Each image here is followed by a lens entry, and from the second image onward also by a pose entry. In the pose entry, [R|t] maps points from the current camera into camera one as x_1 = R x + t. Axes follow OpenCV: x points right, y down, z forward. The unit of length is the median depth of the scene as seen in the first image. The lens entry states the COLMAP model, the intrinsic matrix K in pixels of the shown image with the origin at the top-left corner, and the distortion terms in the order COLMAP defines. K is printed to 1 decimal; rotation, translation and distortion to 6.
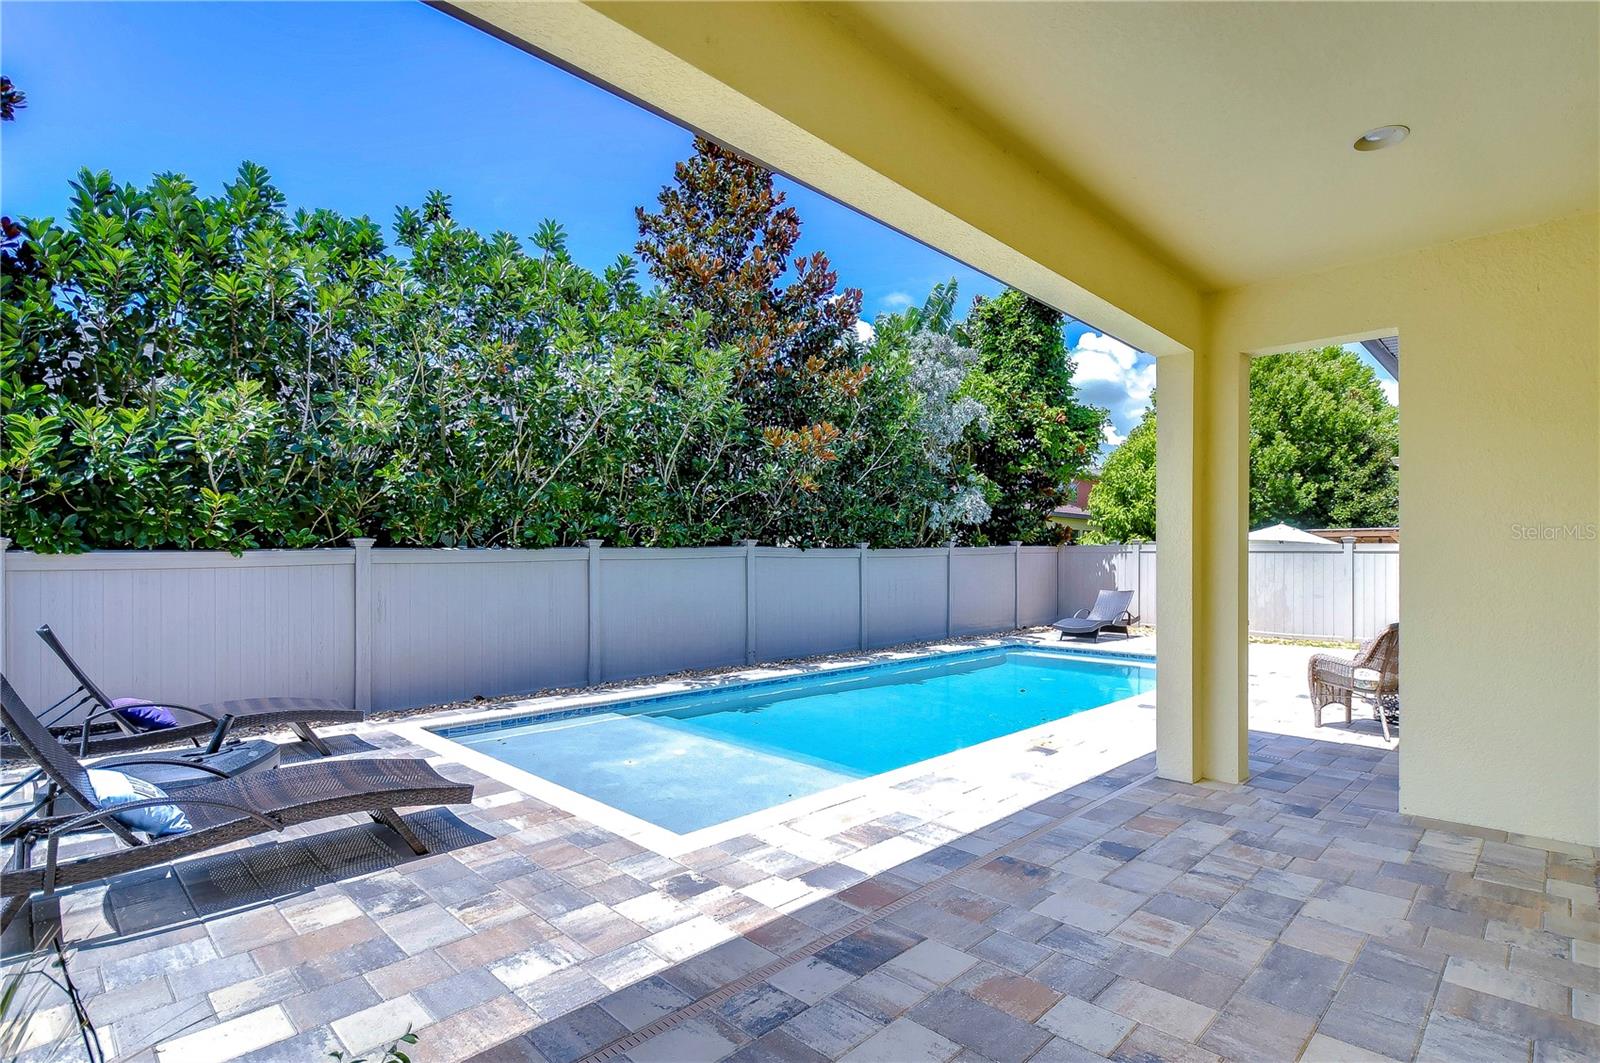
lens RADIAL K [[790.3, 0, 790.1], [0, 790.3, 559.0], [0, 0, 1]] dist [0.016548, -0.018631]
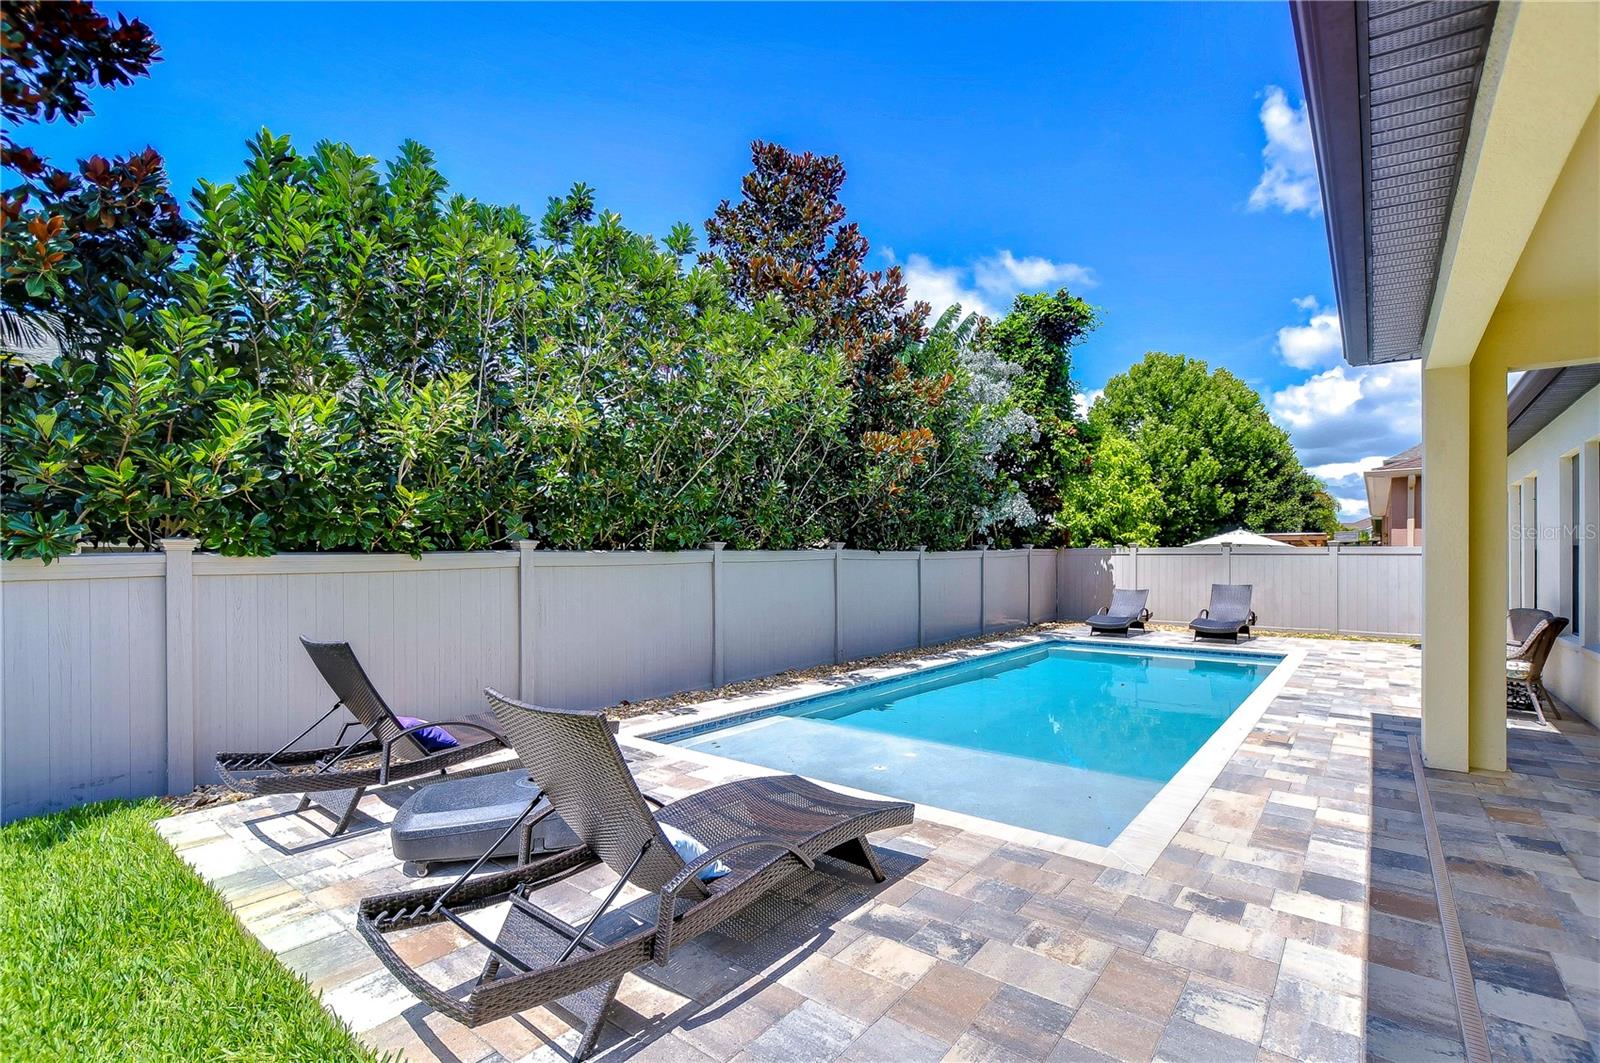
lens RADIAL K [[735.3, 0, 789.6], [0, 735.3, 560.4], [0, 0, 1]] dist [0.000296, -0.000639]
pose [[0.994262, -0.001747, 0.106957, -0.257256], [0.001878, 0.999998, -0.001121, 0.000052], [-0.106955, 0.001315, 0.994263, 0.063195]]
